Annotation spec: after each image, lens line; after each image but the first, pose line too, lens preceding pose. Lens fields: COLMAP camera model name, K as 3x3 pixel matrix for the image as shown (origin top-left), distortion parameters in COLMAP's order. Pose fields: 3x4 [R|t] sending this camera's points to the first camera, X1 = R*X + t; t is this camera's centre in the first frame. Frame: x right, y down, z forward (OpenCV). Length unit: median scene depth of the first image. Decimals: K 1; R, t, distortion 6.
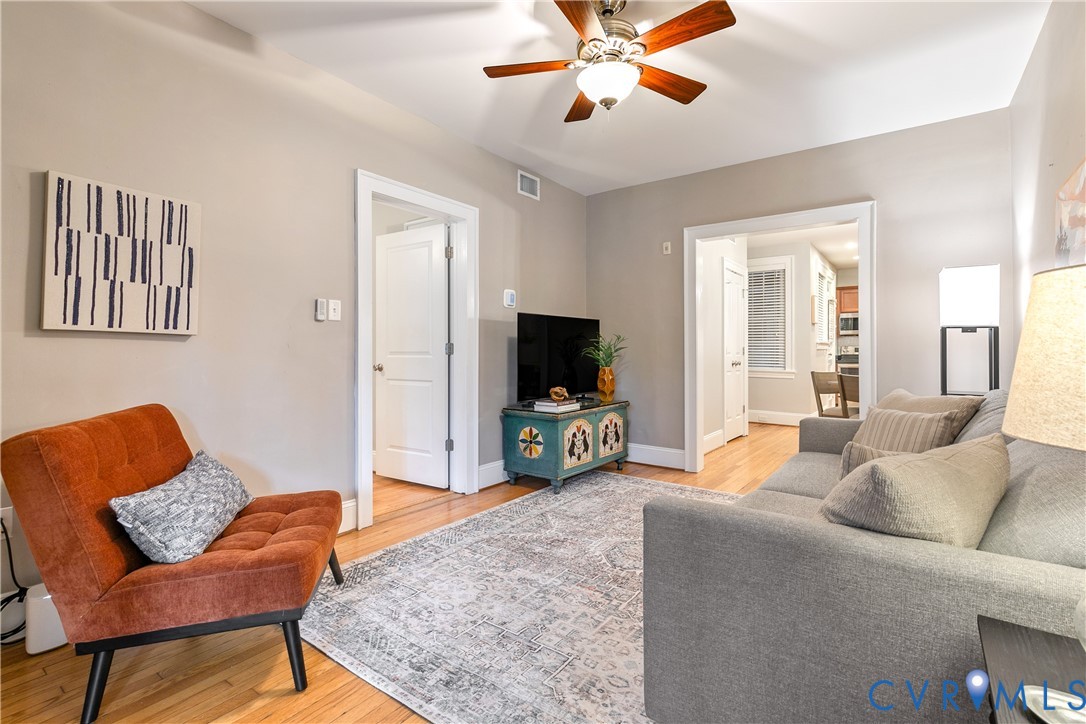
lens RADIAL K [[509.5, 0, 546.1], [0, 509.5, 344.5], [0, 0, 1]] dist [0.000358, -0.000414]
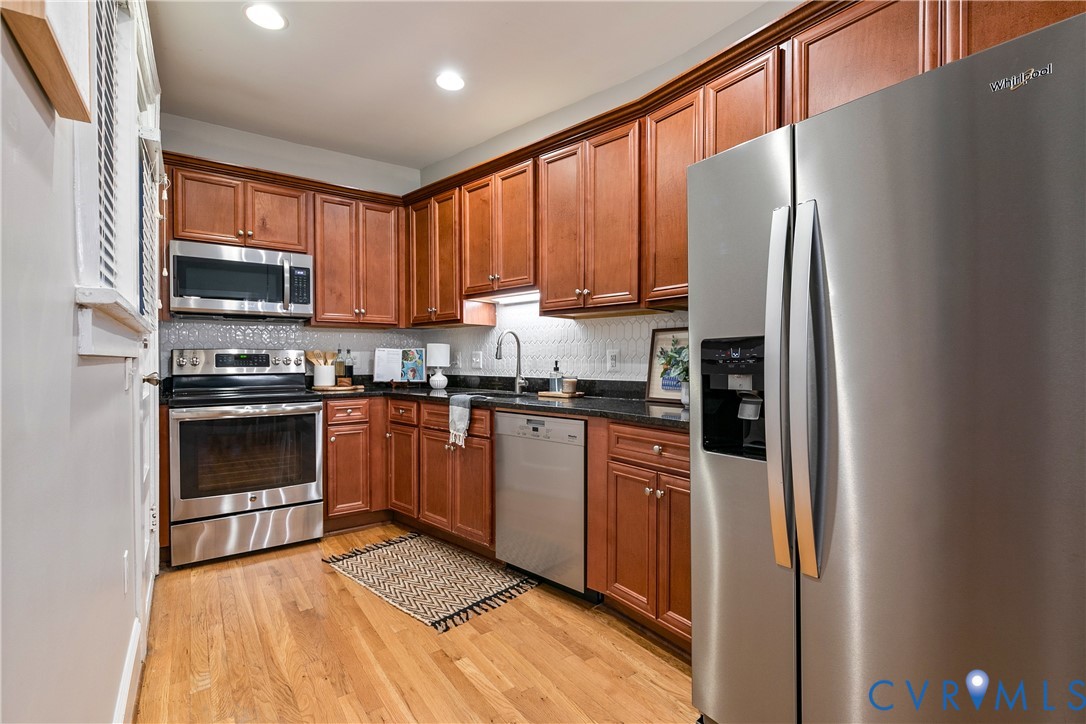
lens RADIAL K [[499.4, 0, 547.2], [0, 499.4, 366.7], [0, 0, 1]] dist [0.004201, 0.000147]
pose [[0.321870, -0.013923, 0.946681, 0.895664], [-0.009859, 0.999788, 0.018056, 0.015676], [-0.946732, -0.015145, 0.321665, 1.692200]]
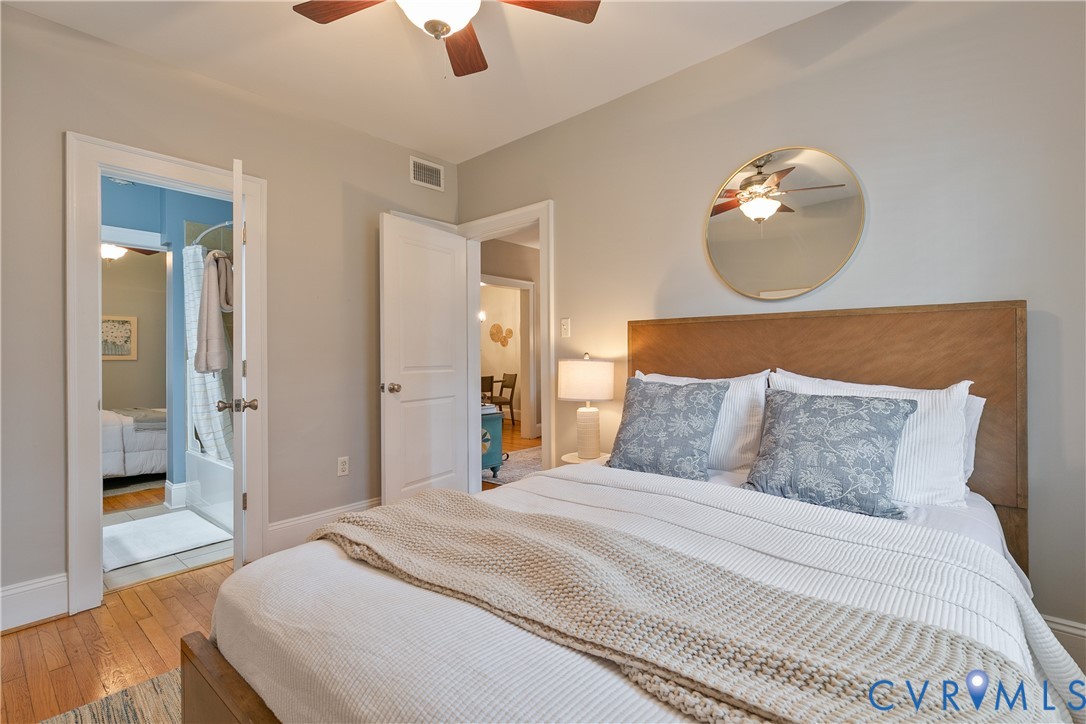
lens RADIAL K [[499.4, 0, 547.2], [0, 499.4, 366.7], [0, 0, 1]] dist [0.004201, 0.000147]
pose [[0.091919, -0.022622, 0.995509, -1.186583], [-0.007511, 0.999698, 0.023410, -0.010699], [-0.995738, -0.009629, 0.091722, 0.746575]]
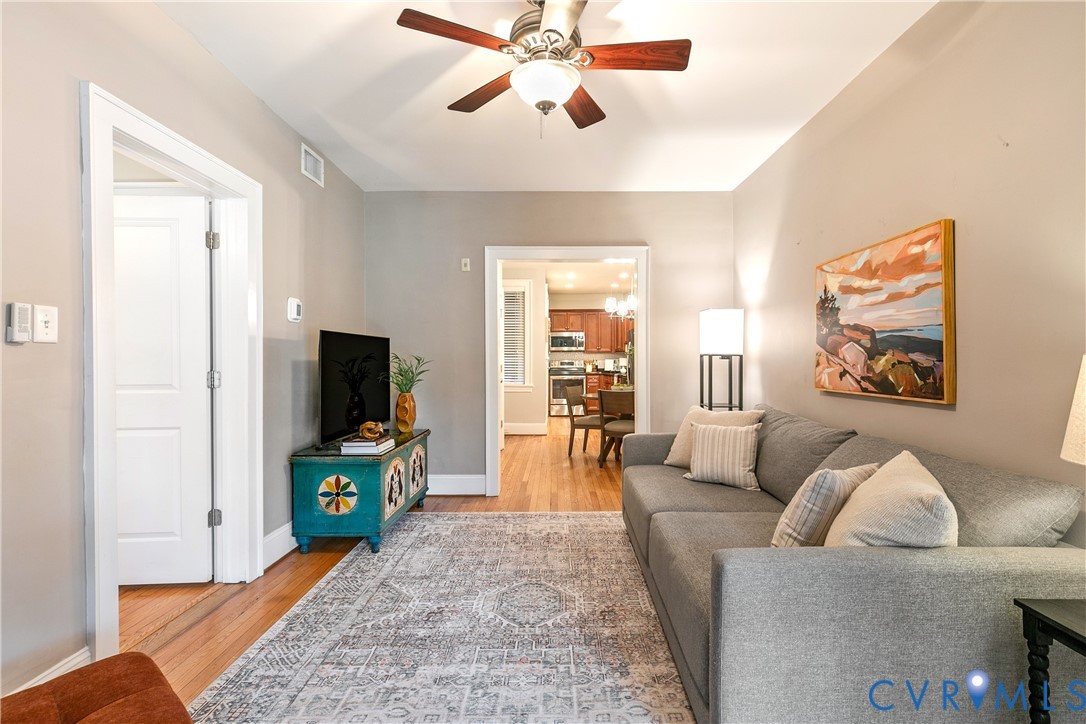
lens RADIAL K [[508.6, 0, 561.1], [0, 508.6, 359.4], [0, 0, 1]] dist [0.002111, -0.000974]
pose [[0.800167, -0.003561, 0.599766, -0.227760], [-0.002965, 0.999947, 0.009894, -0.027306], [-0.599770, -0.009695, 0.800114, 0.162237]]
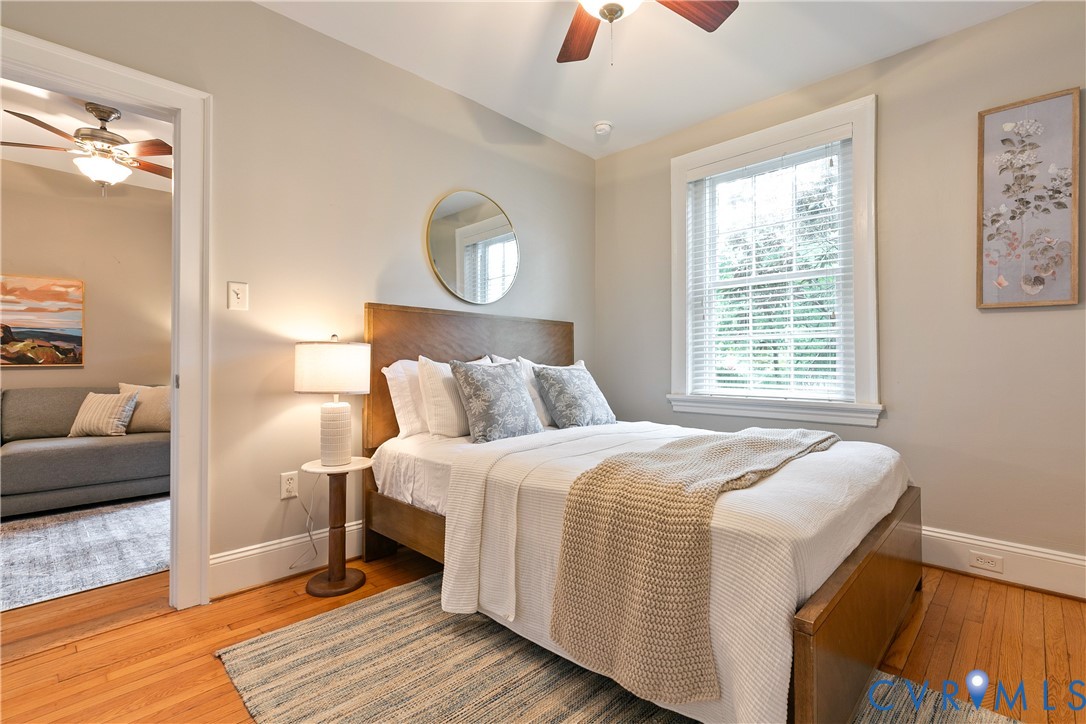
lens RADIAL K [[499.6, 0, 555.0], [0, 499.6, 358.1], [0, 0, 1]] dist [-0.000216, -0.000021]
pose [[-0.991940, -0.000028, 0.126711, -0.782176], [-0.002496, 0.999810, -0.019323, 0.024278], [-0.126686, -0.019484, -0.991751, 1.319437]]
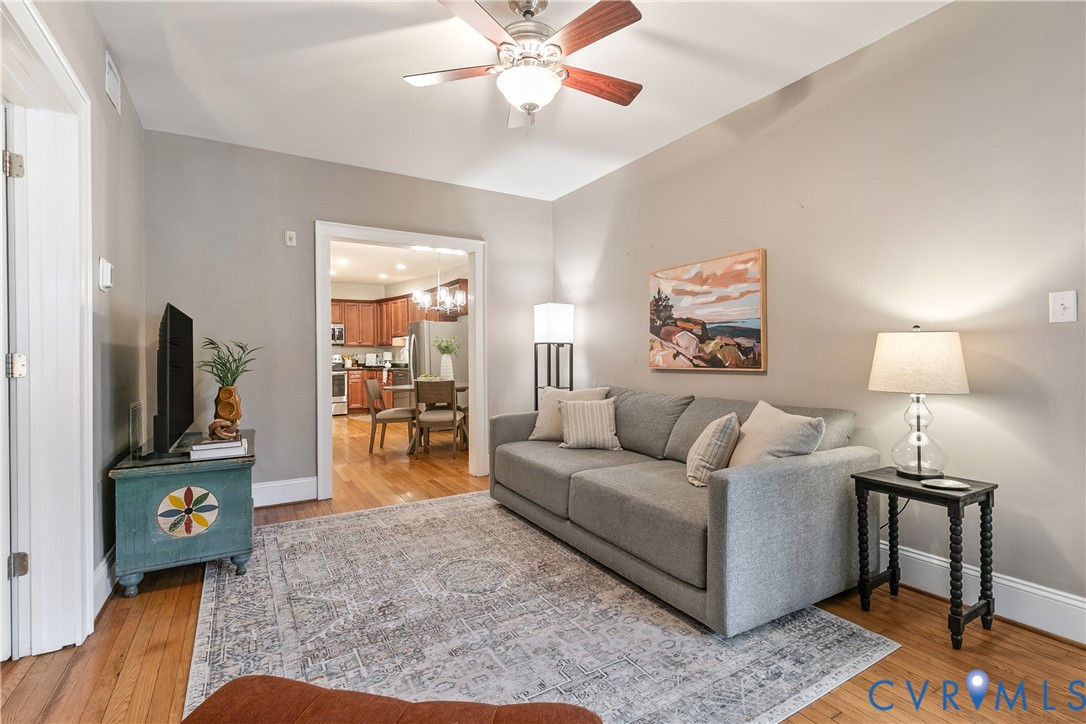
lens RADIAL K [[508.6, 0, 561.1], [0, 508.6, 359.4], [0, 0, 1]] dist [0.002111, -0.000974]
pose [[0.368476, -0.010899, 0.929573, -0.446879], [-0.001603, 0.999922, 0.012359, -0.004603], [-0.929636, -0.006044, 0.368430, 0.344172]]
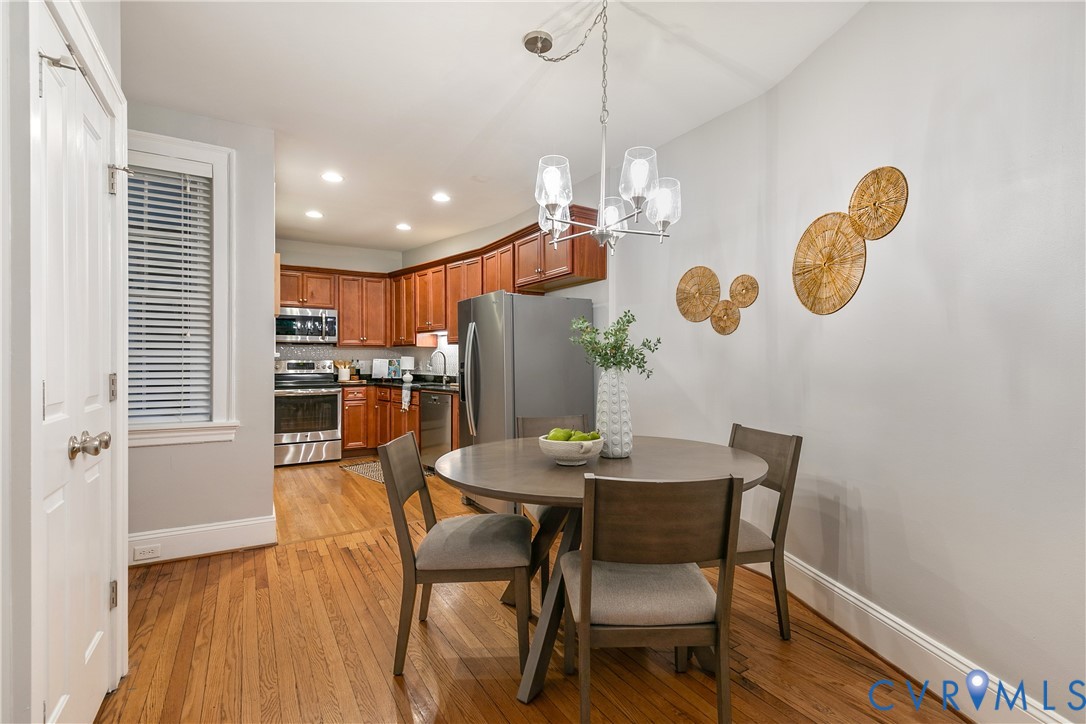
lens RADIAL K [[499.4, 0, 547.2], [0, 499.4, 366.7], [0, 0, 1]] dist [0.004201, 0.000147]
pose [[0.386524, -0.011229, 0.922211, 0.379023], [-0.012217, 0.999776, 0.017294, -0.009445], [-0.922198, -0.017952, 0.386300, 1.129274]]
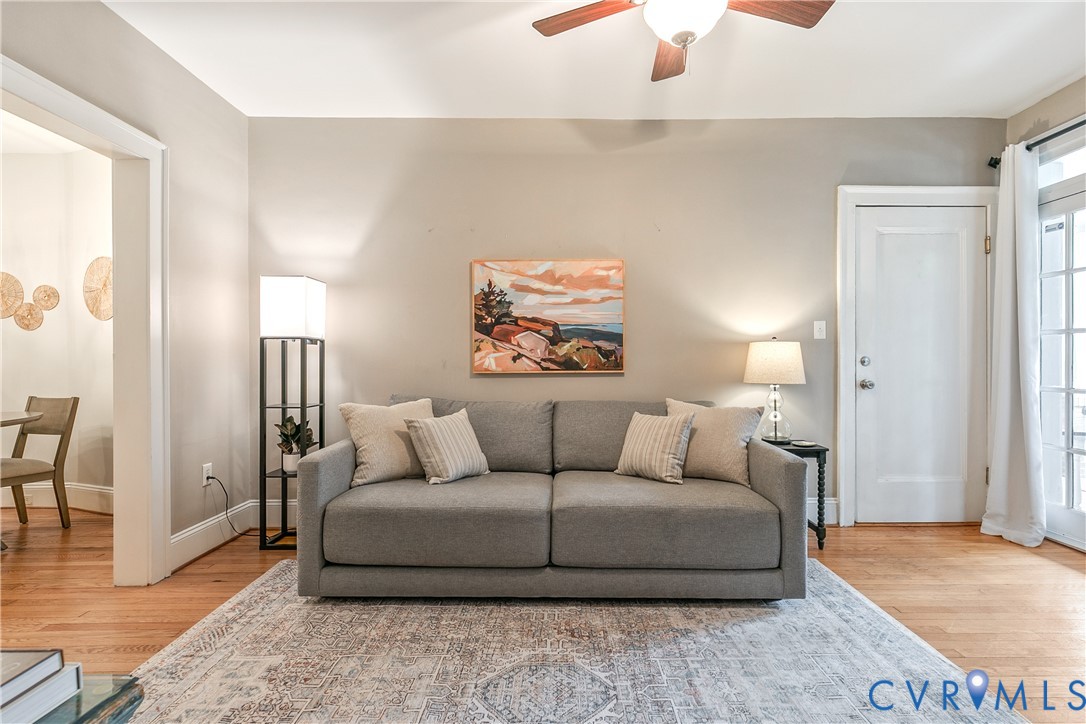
lens RADIAL K [[520.8, 0, 563.1], [0, 520.8, 362.3], [0, 0, 1]] dist [0.005944, -0.000148]
pose [[-0.598929, -0.002025, 0.800799, -0.235650], [-0.006896, 0.999973, -0.002629, 0.008640], [-0.800772, -0.007097, -0.598927, 0.953985]]
